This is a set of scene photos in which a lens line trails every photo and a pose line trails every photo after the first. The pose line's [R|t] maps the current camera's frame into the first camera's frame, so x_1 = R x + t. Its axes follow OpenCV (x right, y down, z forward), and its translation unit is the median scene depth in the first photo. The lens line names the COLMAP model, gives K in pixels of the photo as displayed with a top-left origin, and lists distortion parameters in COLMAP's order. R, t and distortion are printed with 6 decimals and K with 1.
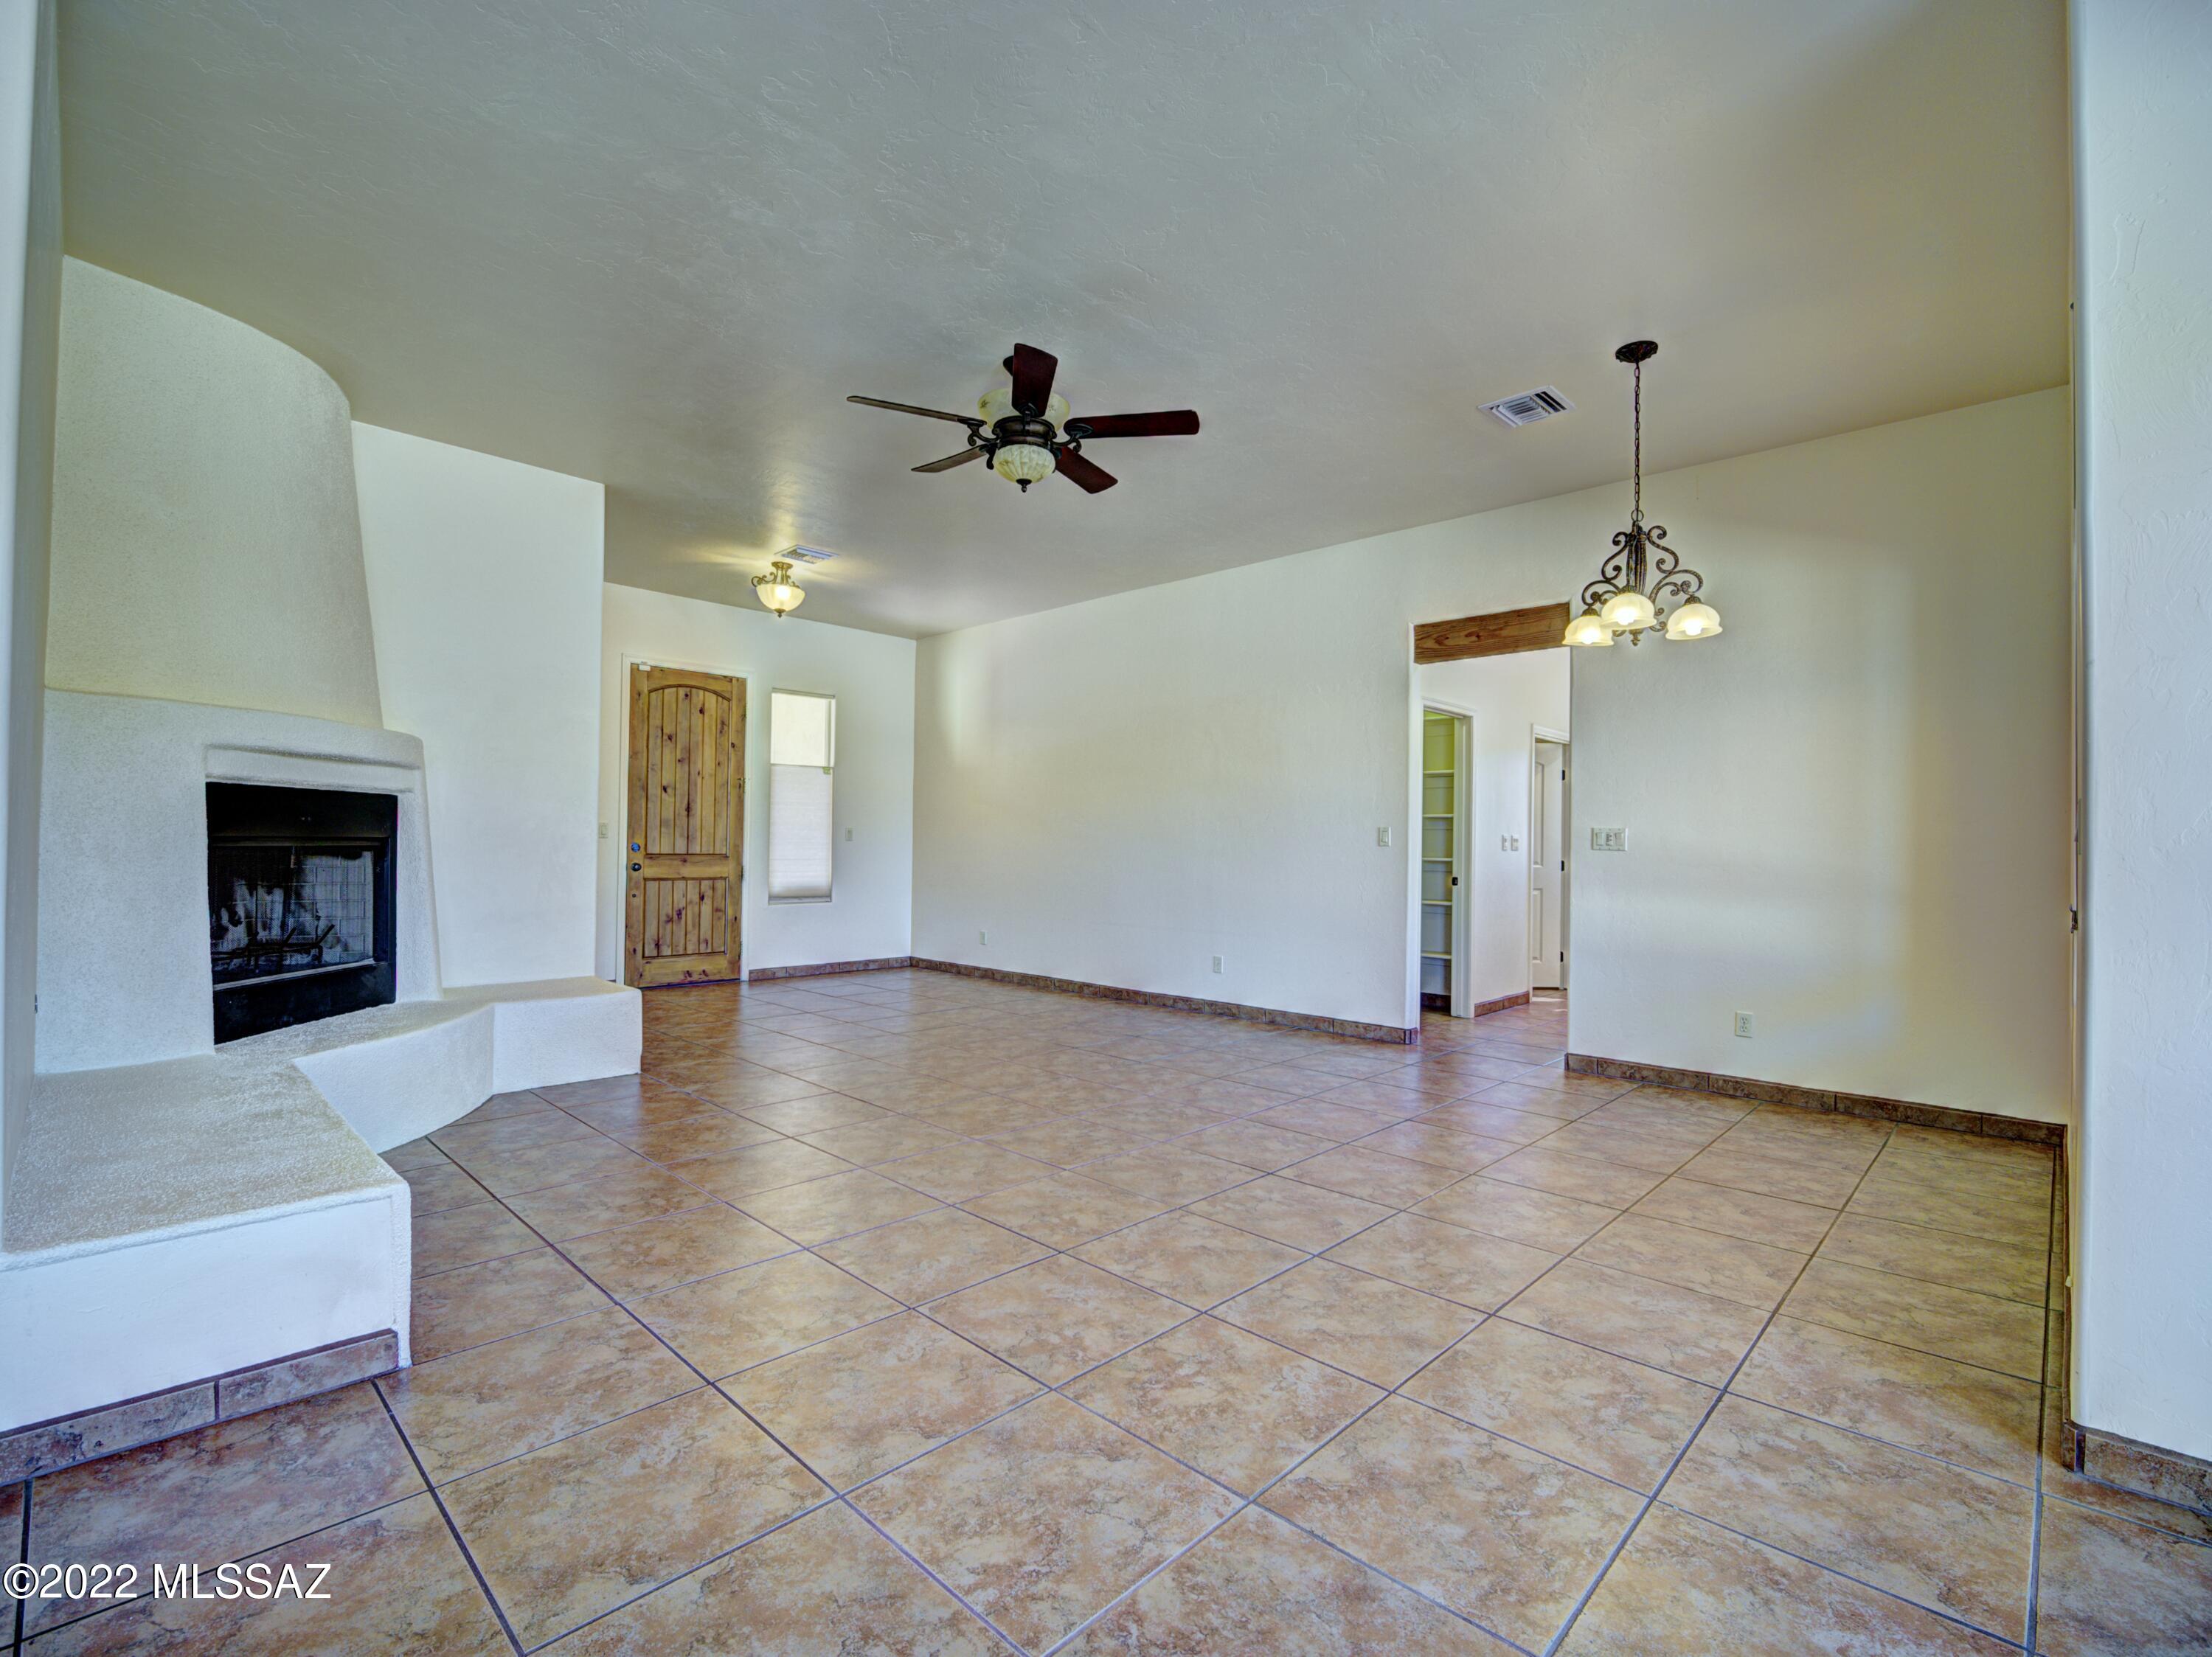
lens RADIAL K [[1005.5, 0, 1106.0], [0, 1005.5, 828.5], [0, 0, 1]] dist [-0.011152, -0.000463]
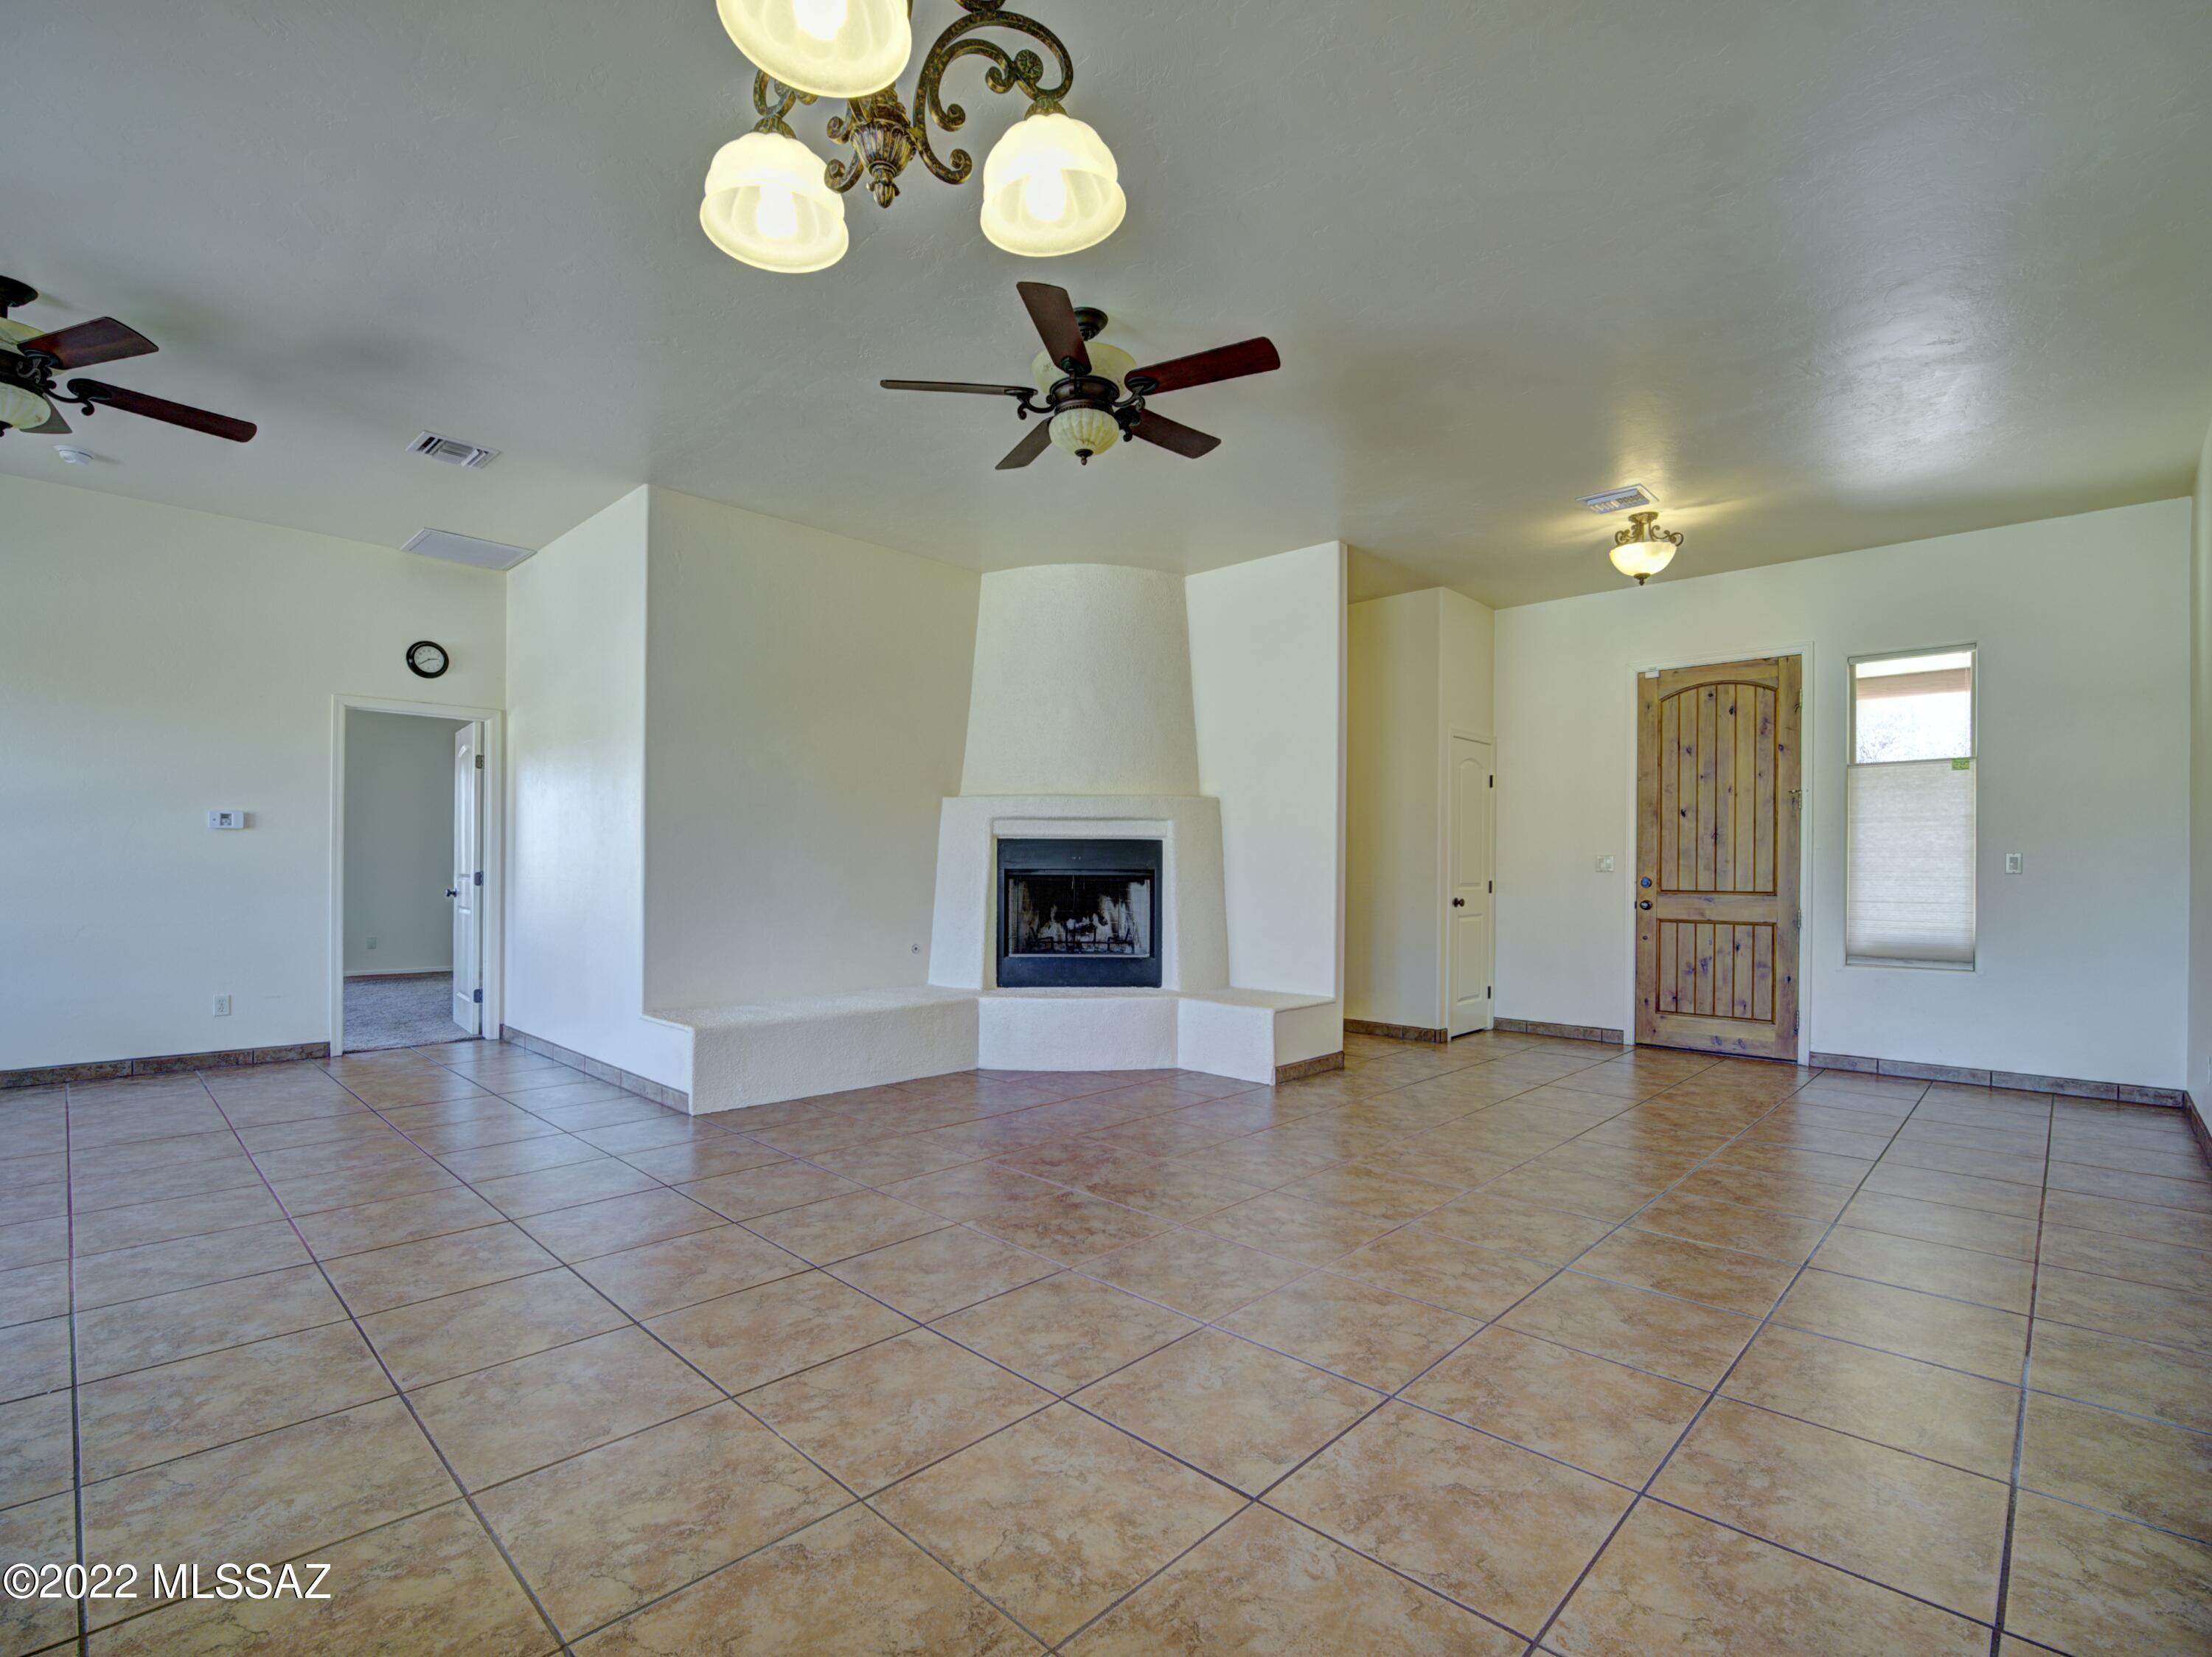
lens RADIAL K [[1030.8, 0, 1106.8], [0, 1030.8, 856.4], [0, 0, 1]] dist [-0.025637, 0.004052]
pose [[0.001235, -0.025347, -0.999678, 0.769670], [0.007763, 0.999649, -0.025337, 0.027701], [0.999969, -0.007730, 0.001432, 0.972845]]
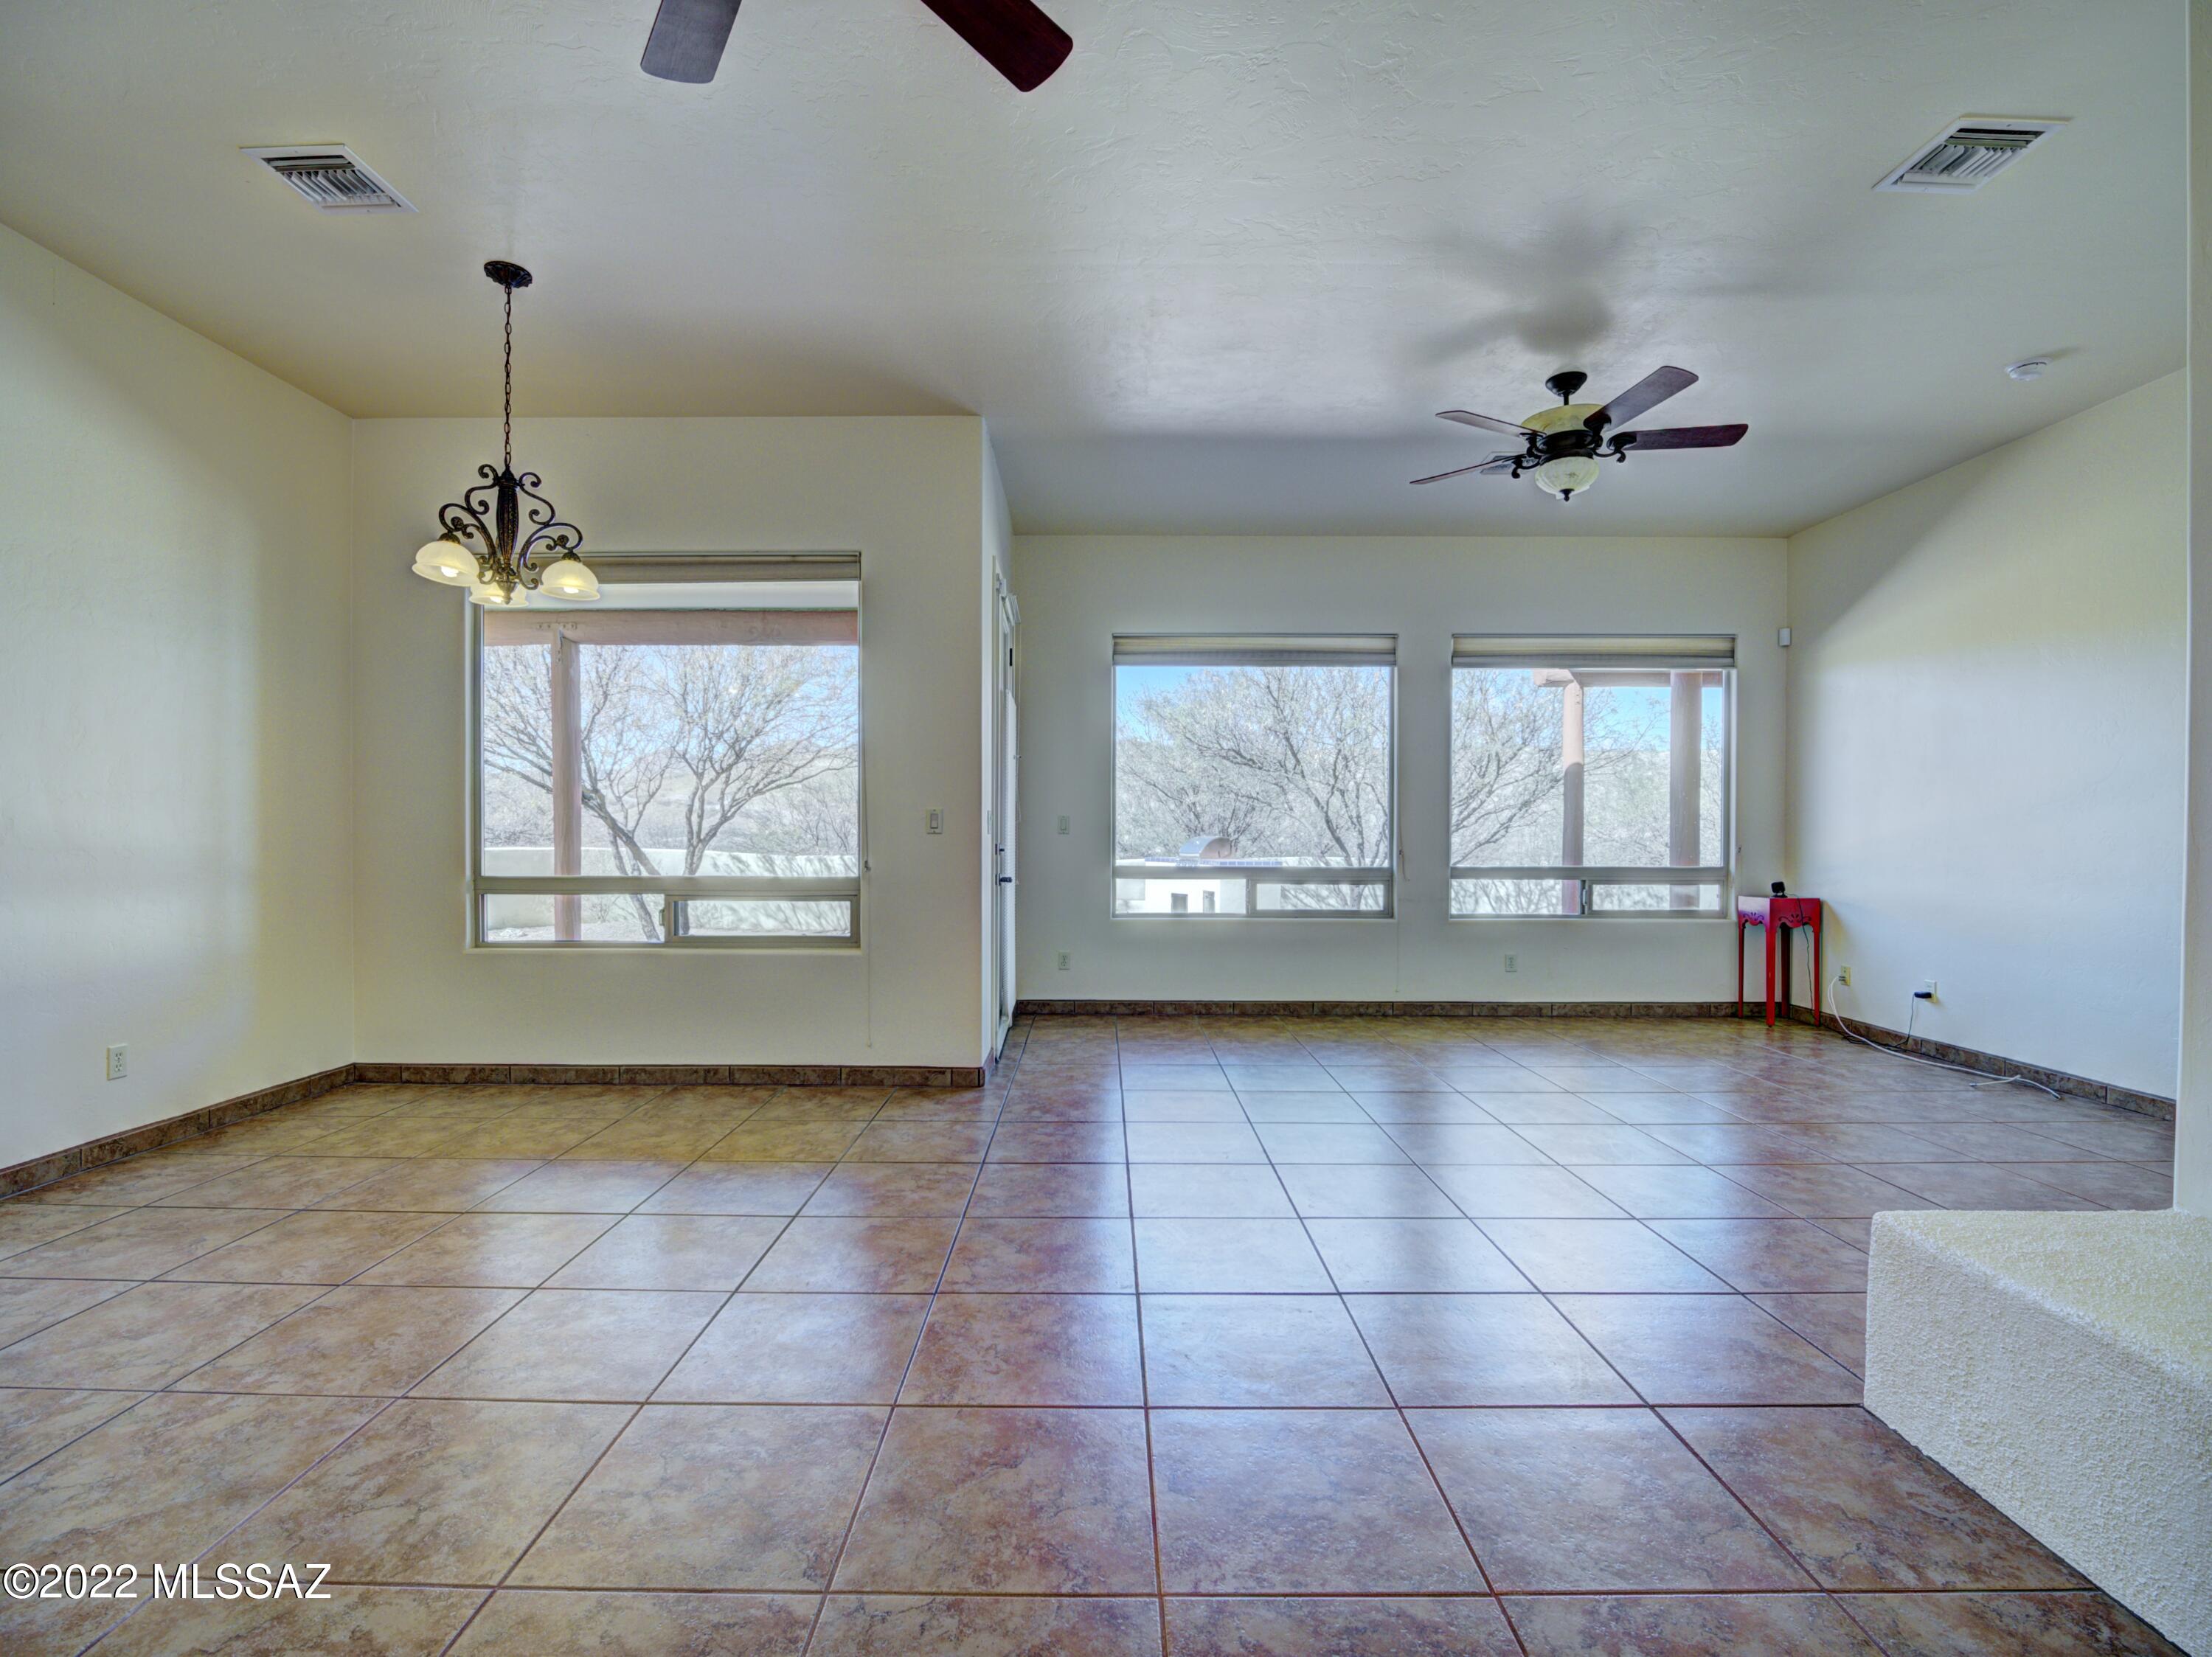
lens RADIAL K [[1005.5, 0, 1106.0], [0, 1005.5, 828.5], [0, 0, 1]] dist [-0.011152, -0.000463]
pose [[-0.694377, -0.011657, 0.719517, -0.453044], [-0.026450, 0.999607, -0.009331, 0.012428], [-0.719125, -0.025510, -0.694412, 1.126676]]
